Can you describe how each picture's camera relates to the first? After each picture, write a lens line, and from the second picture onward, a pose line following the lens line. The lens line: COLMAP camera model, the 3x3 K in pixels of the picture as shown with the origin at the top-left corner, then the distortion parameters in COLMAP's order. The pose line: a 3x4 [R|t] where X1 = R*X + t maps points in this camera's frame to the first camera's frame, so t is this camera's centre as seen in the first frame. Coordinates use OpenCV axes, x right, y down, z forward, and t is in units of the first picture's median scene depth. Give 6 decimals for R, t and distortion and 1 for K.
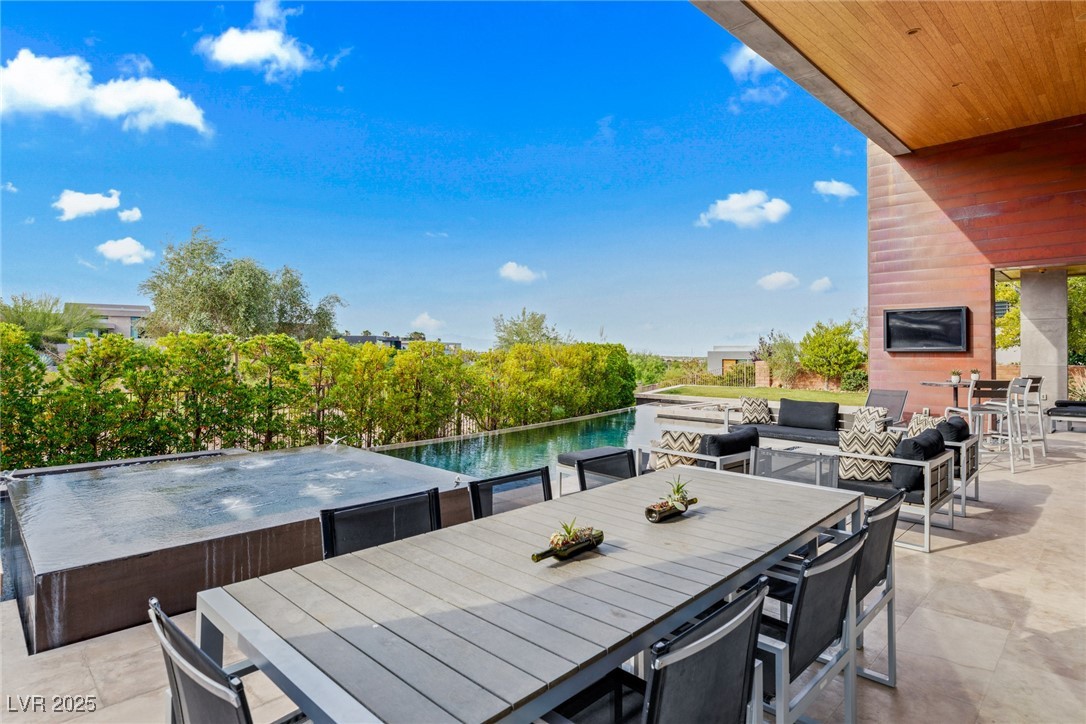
lens RADIAL K [[586.0, 0, 543.0], [0, 586.0, 362.0], [0, 0, 1]] dist [0.001185, 0.000433]
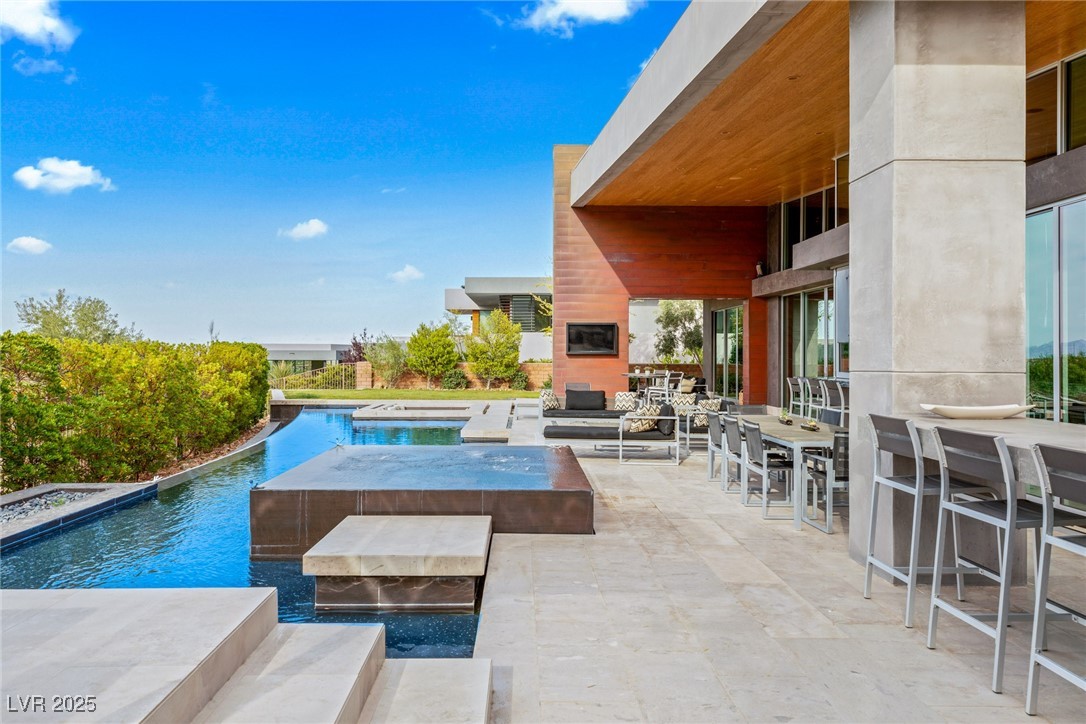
lens RADIAL K [[730.8, 0, 543.0], [0, 730.8, 362.0], [0, 0, 1]] dist [0.003816, -0.000998]
pose [[0.691254, -0.008165, 0.722565, -0.654944], [0.008247, 0.999960, 0.003410, -0.006209], [-0.722564, 0.003602, 0.691294, -0.098173]]
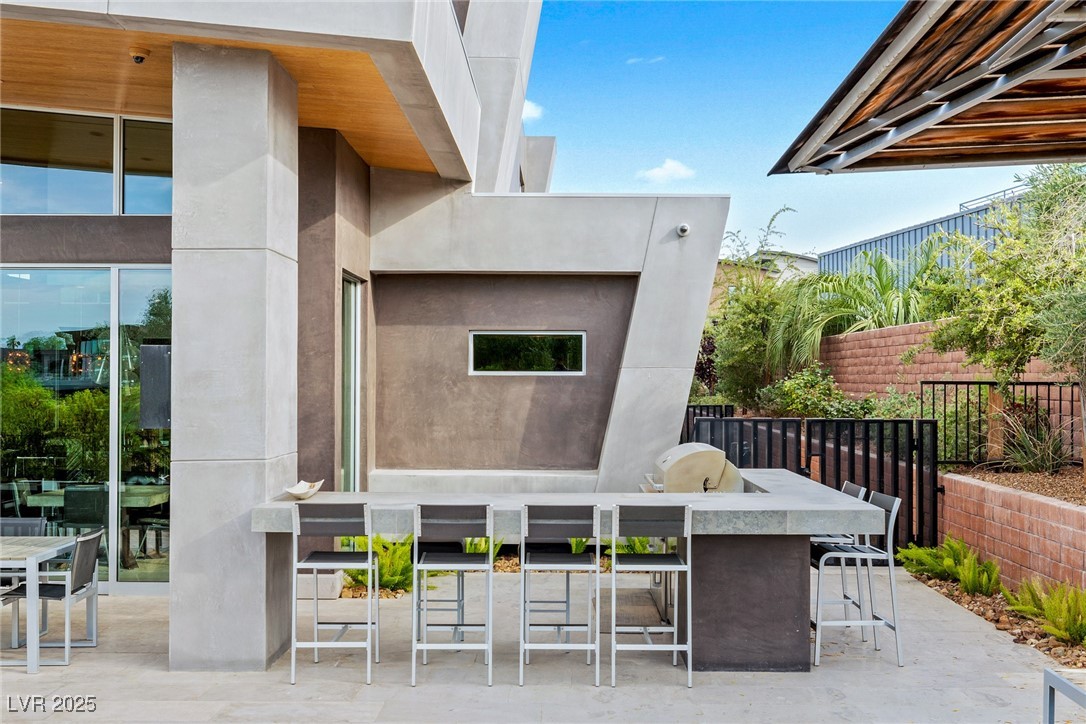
lens RADIAL K [[1149.4, 0, 543.0], [0, 1149.4, 362.0], [0, 0, 1]] dist [-0.005482, 0.003077]
pose [[-0.698066, 0.002530, 0.716029, -0.811325], [0.003572, 0.999994, -0.000051, -0.056720], [-0.716025, 0.002522, -0.698071, 0.429237]]
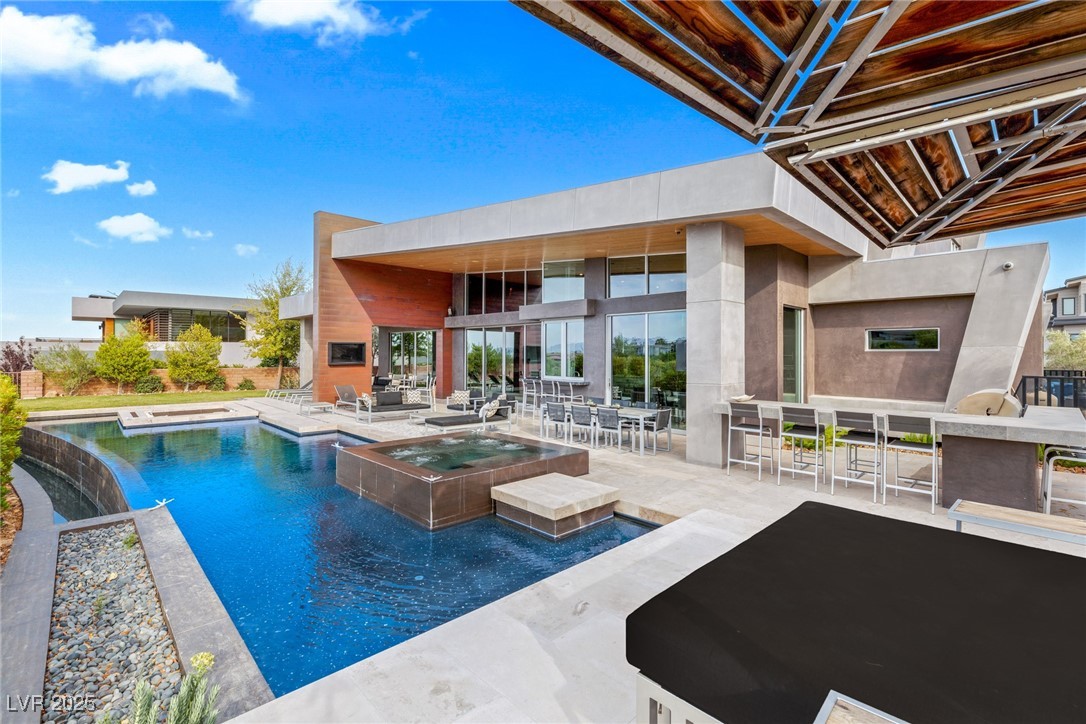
lens RADIAL K [[490.8, 0, 540.9], [0, 490.8, 347.3], [0, 0, 1]] dist [0.002366, 0.000442]
pose [[0.023199, 0.008378, 0.999696, -0.947854], [0.012562, 0.999883, -0.008671, -0.051564], [-0.999652, 0.012759, 0.023091, 0.316866]]
